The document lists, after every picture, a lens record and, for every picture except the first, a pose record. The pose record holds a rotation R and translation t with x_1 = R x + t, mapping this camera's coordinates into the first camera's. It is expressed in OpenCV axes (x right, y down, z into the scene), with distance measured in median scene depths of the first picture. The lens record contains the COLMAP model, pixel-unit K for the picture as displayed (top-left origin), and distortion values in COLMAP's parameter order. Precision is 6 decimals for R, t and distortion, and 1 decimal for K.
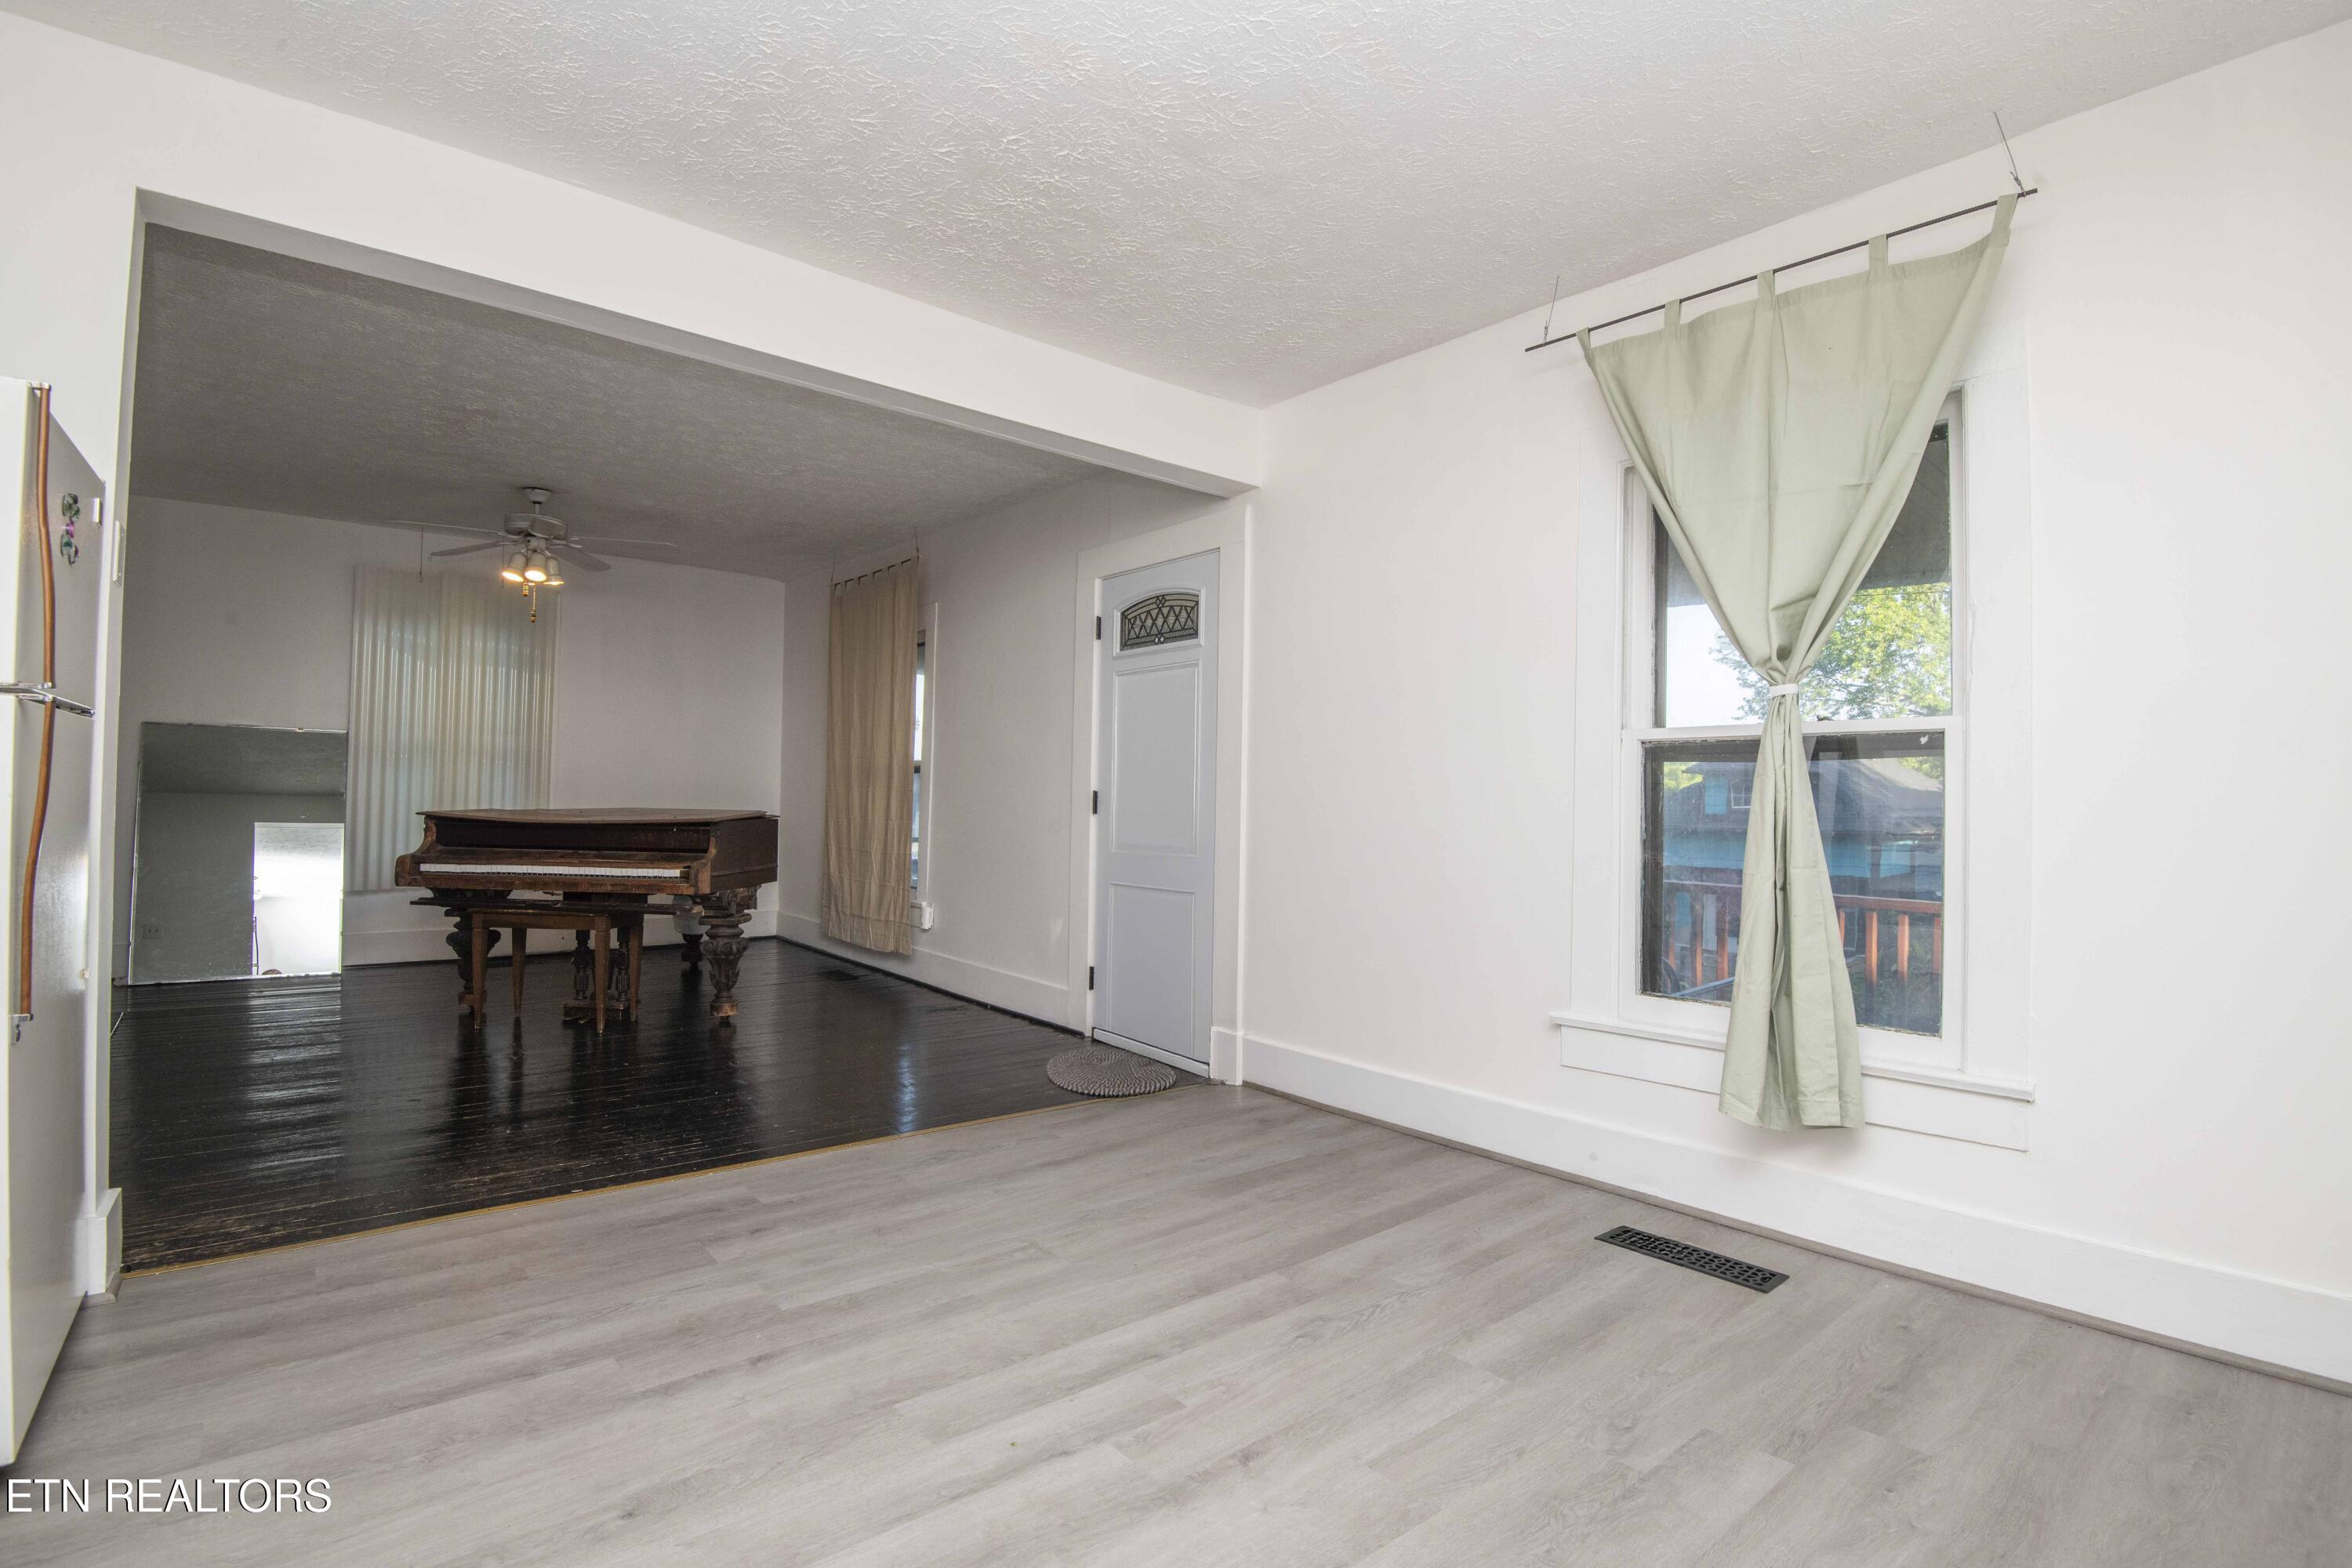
lens RADIAL K [[1088.8, 0, 1187.0], [0, 1088.8, 784.6], [0, 0, 1]] dist [-0.001115, -0.024166]
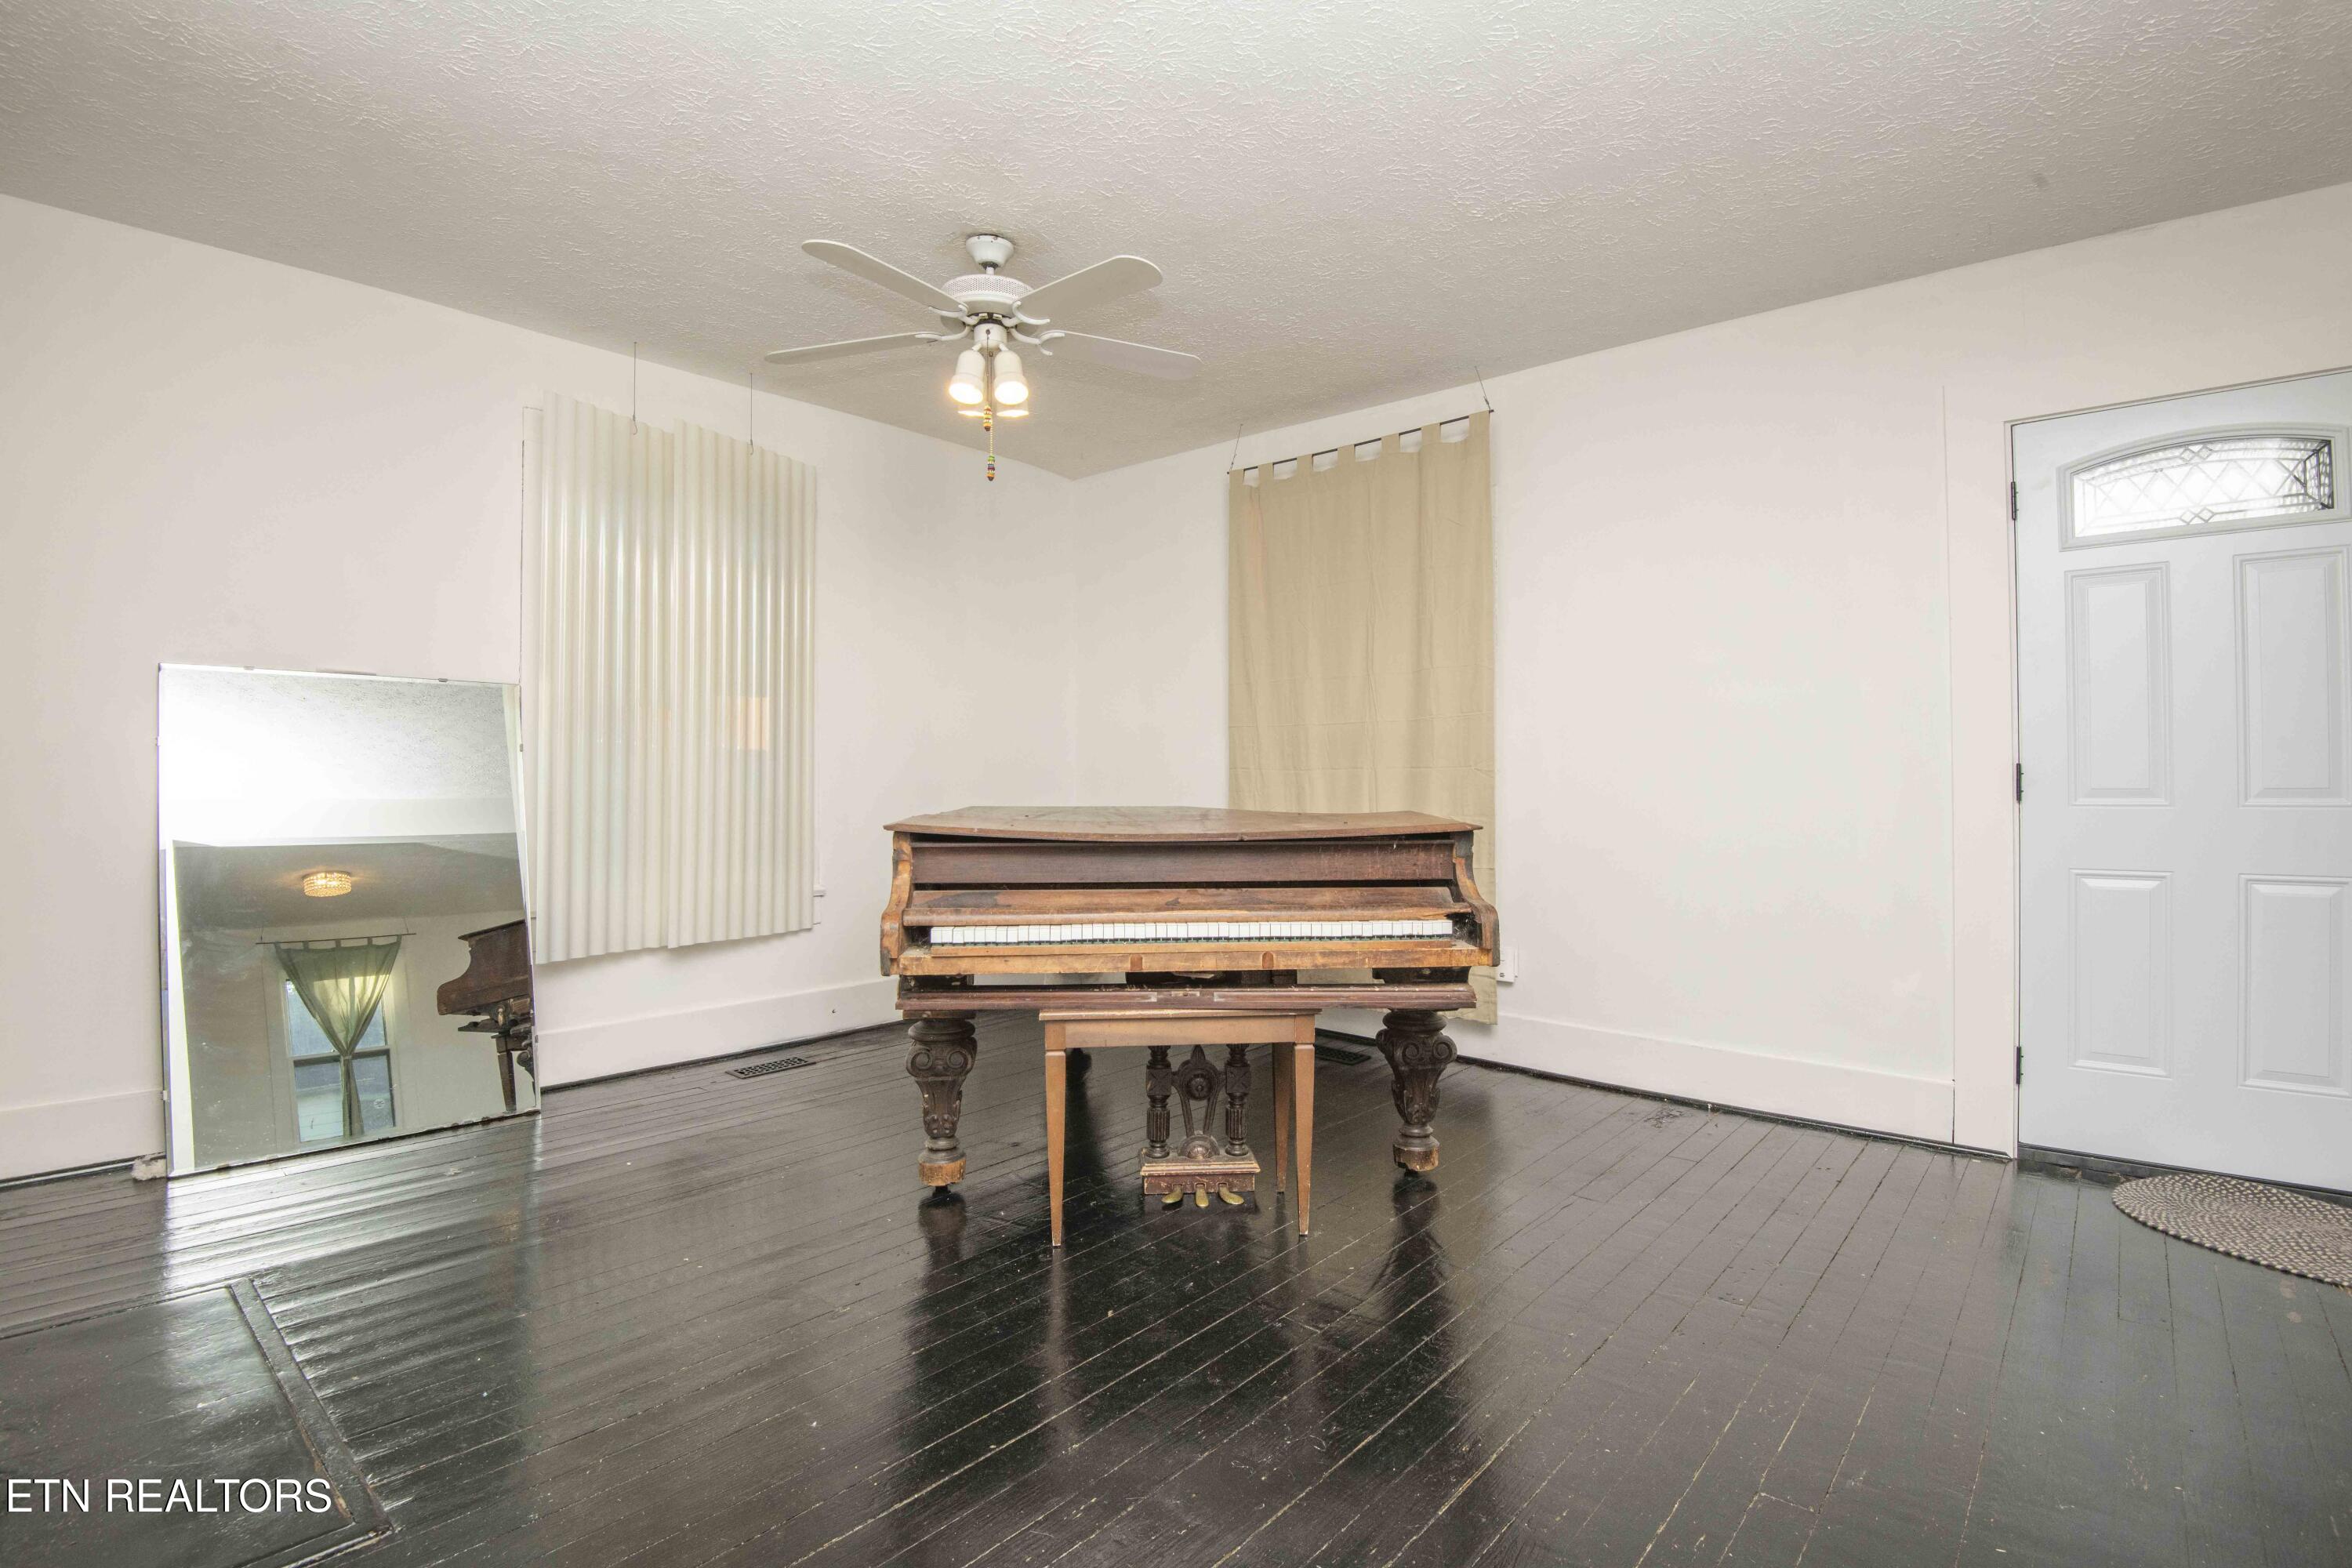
lens RADIAL K [[1088.8, 0, 1187.0], [0, 1088.8, 784.6], [0, 0, 1]] dist [-0.001115, -0.024166]
pose [[0.989648, -0.021460, 0.141904, -0.587143], [0.019726, 0.999713, 0.013617, 0.002073], [-0.142156, -0.010677, 0.989787, 0.432349]]
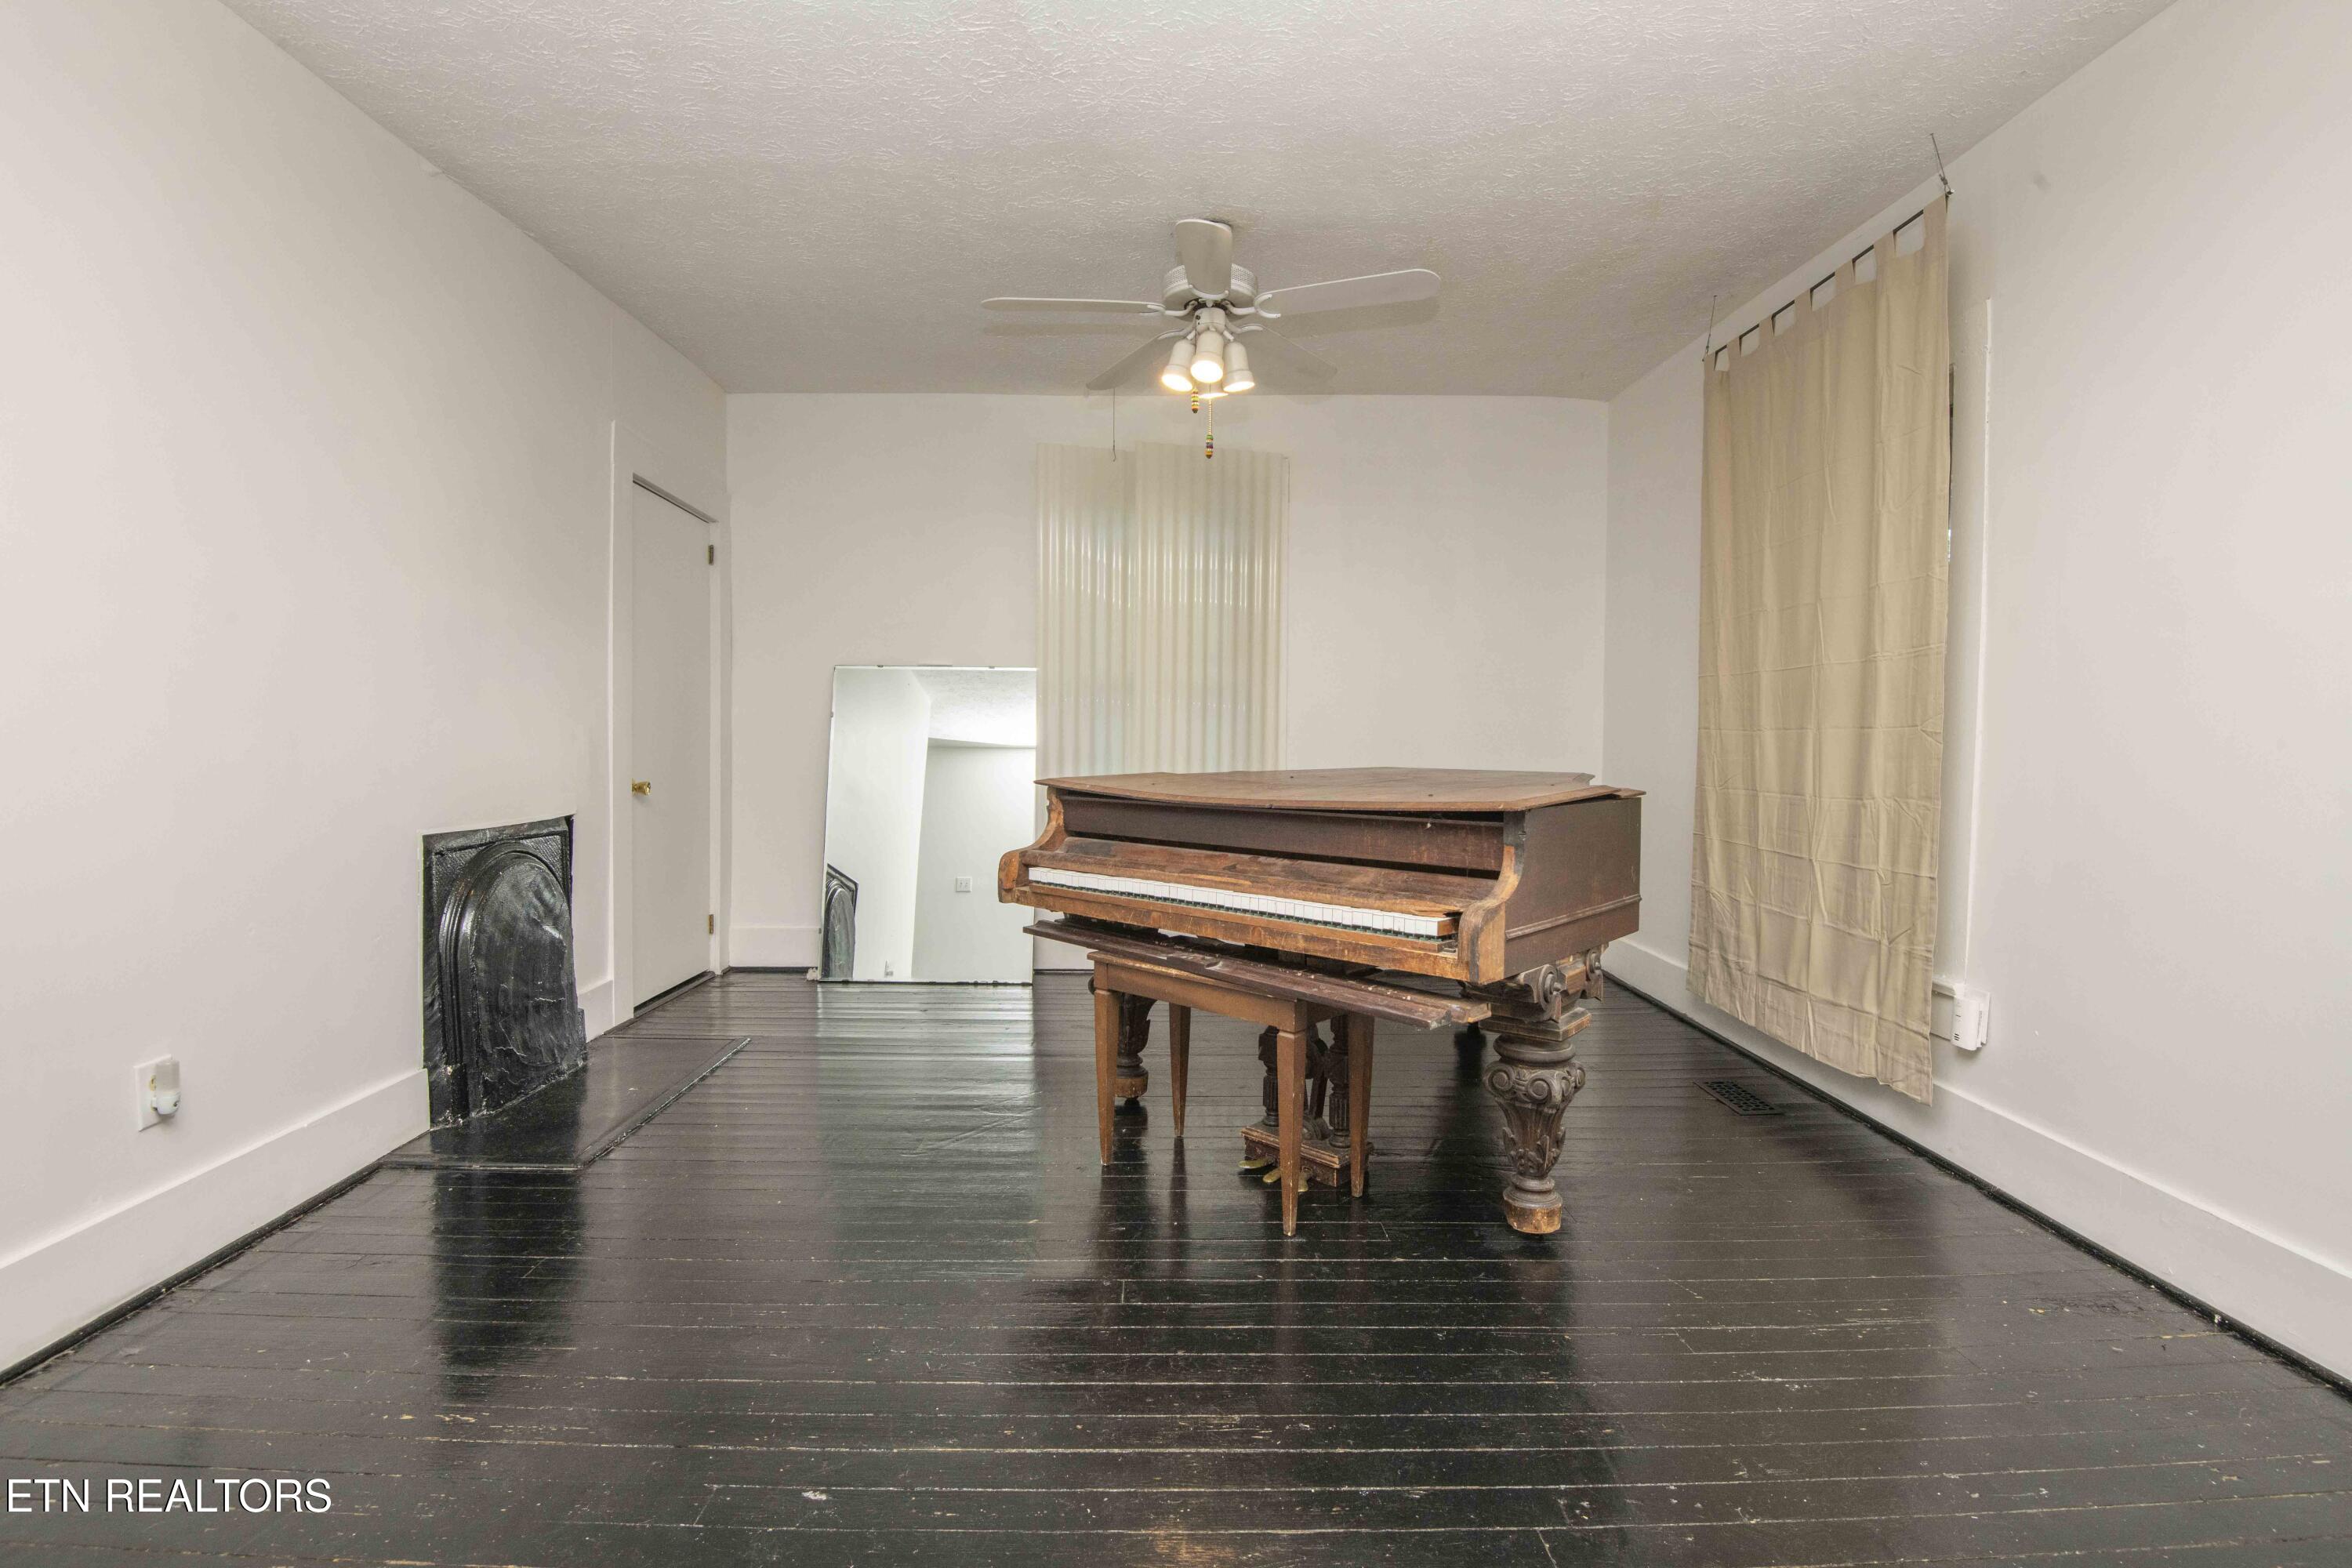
lens RADIAL K [[1088.8, 0, 1187.0], [0, 1088.8, 784.6], [0, 0, 1]] dist [-0.001115, -0.024166]
pose [[0.773903, 0.011247, -0.633204, -0.236784], [0.016208, 0.999163, 0.037556, 0.005993], [0.633097, -0.039327, 0.773073, 0.530359]]
